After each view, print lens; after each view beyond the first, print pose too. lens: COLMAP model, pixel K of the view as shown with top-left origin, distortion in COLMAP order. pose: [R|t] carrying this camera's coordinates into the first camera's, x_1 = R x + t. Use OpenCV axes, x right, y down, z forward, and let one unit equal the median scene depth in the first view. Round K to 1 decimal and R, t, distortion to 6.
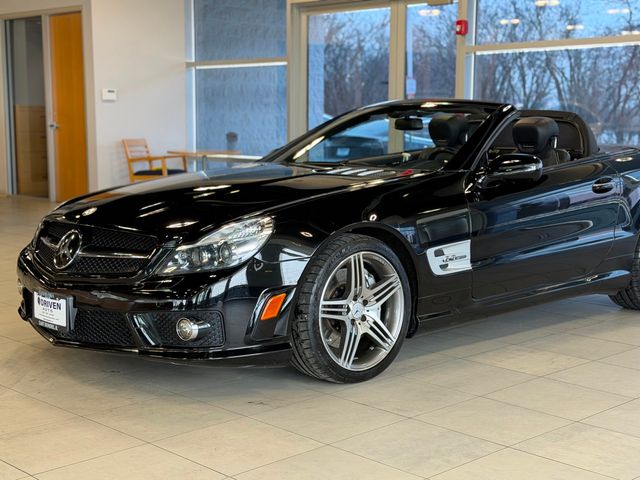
lens RADIAL K [[994.0, 0, 320.0], [0, 994.0, 240.0], [0, 0, 1]] dist [0.145695, -0.145407]
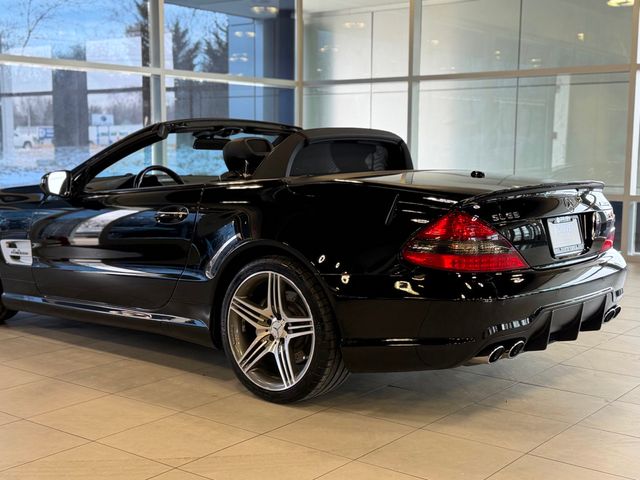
lens RADIAL K [[873.2, 0, 320.0], [0, 873.2, 240.0], [0, 0, 1]] dist [0.135071, -0.065338]
pose [[0.121694, 0.095424, -0.987970, 1.180043], [-0.127183, 0.988662, 0.079825, -0.122315], [0.984386, 0.115939, 0.132451, 1.170126]]
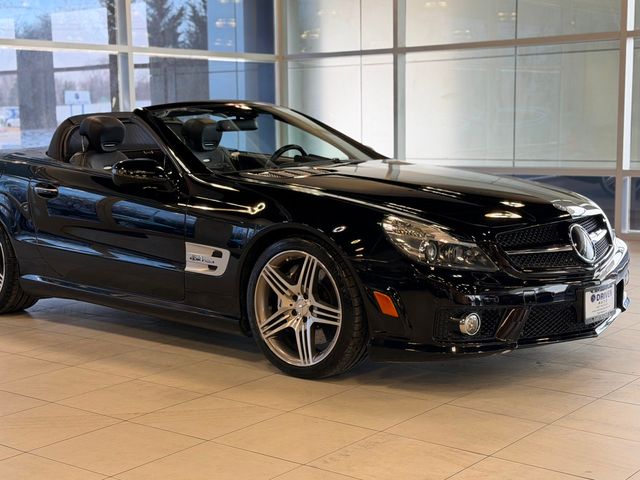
lens RADIAL K [[1011.8, 0, 320.0], [0, 1011.8, 240.0], [0, 0, 1]] dist [0.141826, -0.031717]
pose [[0.111296, 0.101525, -0.988588, 1.361855], [-0.106414, 0.990266, 0.089717, -0.129183], [0.988073, 0.095215, 0.121016, 1.211547]]
